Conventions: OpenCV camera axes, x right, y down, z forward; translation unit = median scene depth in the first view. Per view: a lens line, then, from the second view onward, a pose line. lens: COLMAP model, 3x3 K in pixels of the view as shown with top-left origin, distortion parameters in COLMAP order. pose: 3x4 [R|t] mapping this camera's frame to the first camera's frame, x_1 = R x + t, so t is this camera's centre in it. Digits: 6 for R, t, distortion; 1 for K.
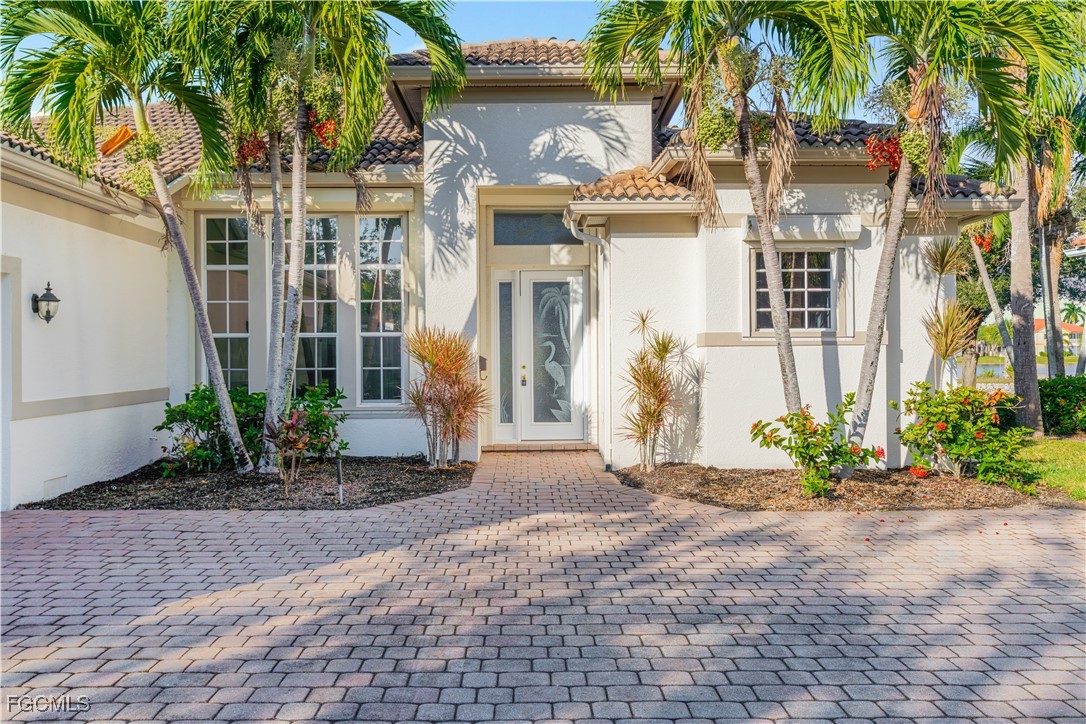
lens RADIAL K [[804.3, 0, 543.1], [0, 804.3, 358.4], [0, 0, 1]] dist [0.006999, 0.000249]
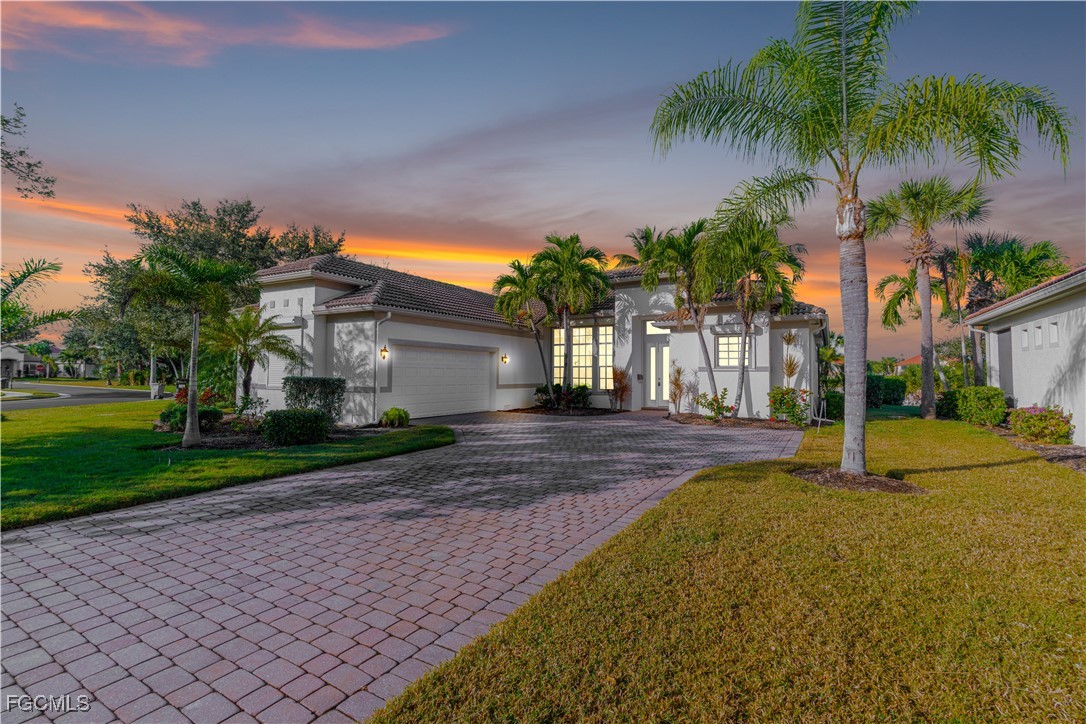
lens RADIAL K [[494.3, 0, 543.2], [0, 494.3, 366.2], [0, 0, 1]] dist [-0.007828, 0.002936]
pose [[0.841130, 0.003519, -0.540822, 0.611889], [-0.013924, 0.999788, -0.015149, -0.000073], [0.540654, 0.020273, 0.841001, -0.665865]]
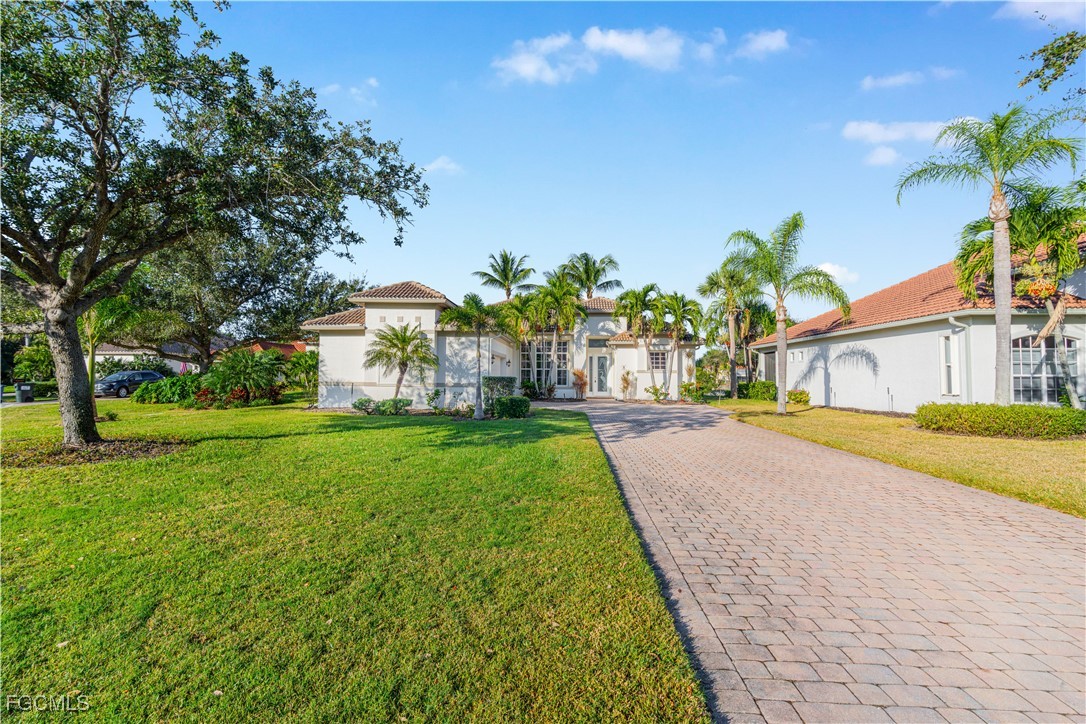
lens RADIAL K [[494.3, 0, 547.8], [0, 494.3, 359.5], [0, 0, 1]] dist [-0.007828, 0.002936]
pose [[0.998057, 0.009474, -0.061586, -0.123111], [-0.011949, 0.999131, -0.039942, 0.025030], [0.061154, 0.040601, 0.997302, -1.661426]]
